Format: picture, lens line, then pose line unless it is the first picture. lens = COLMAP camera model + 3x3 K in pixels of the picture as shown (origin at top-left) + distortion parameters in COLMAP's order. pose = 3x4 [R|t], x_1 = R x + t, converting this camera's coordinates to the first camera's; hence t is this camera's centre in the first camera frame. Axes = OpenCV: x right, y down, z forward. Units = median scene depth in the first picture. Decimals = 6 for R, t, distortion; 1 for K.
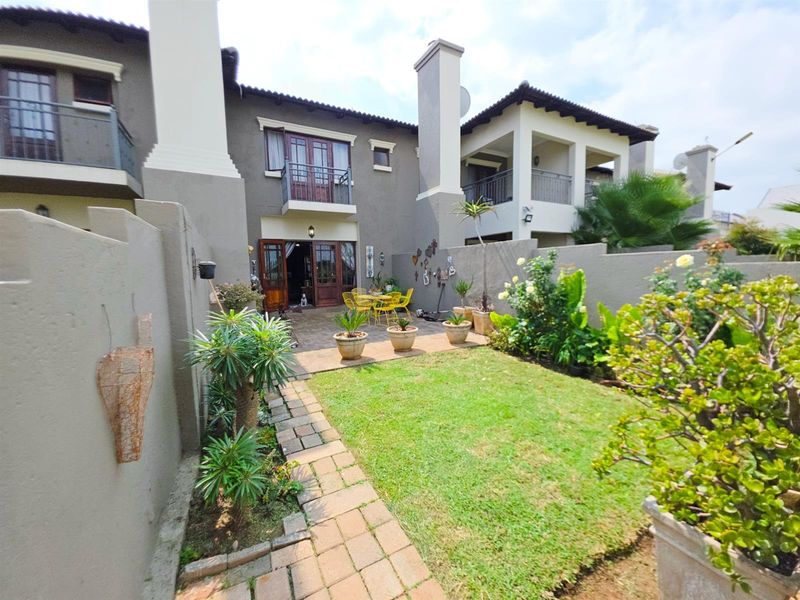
lens RADIAL K [[320.2, 0, 404.5], [0, 320.2, 297.5], [0, 0, 1]] dist [0.001658, -0.003246]
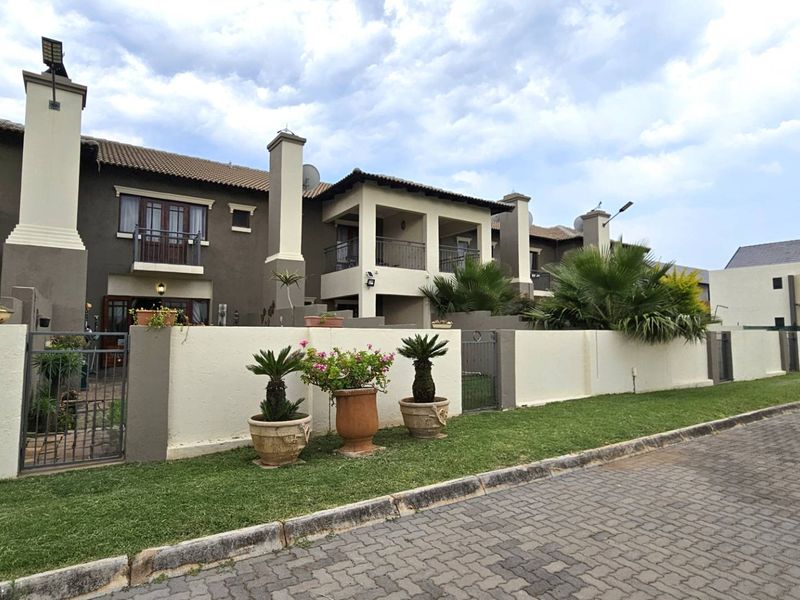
lens RADIAL K [[469.0, 0, 398.3], [0, 469.0, 299.3], [0, 0, 1]] dist [-0.002810, 0.002136]
pose [[0.996155, 0.026200, 0.083602, 0.345956], [-0.012629, 0.987214, -0.158900, 0.055648], [-0.086696, 0.157233, 0.983749, -0.540817]]
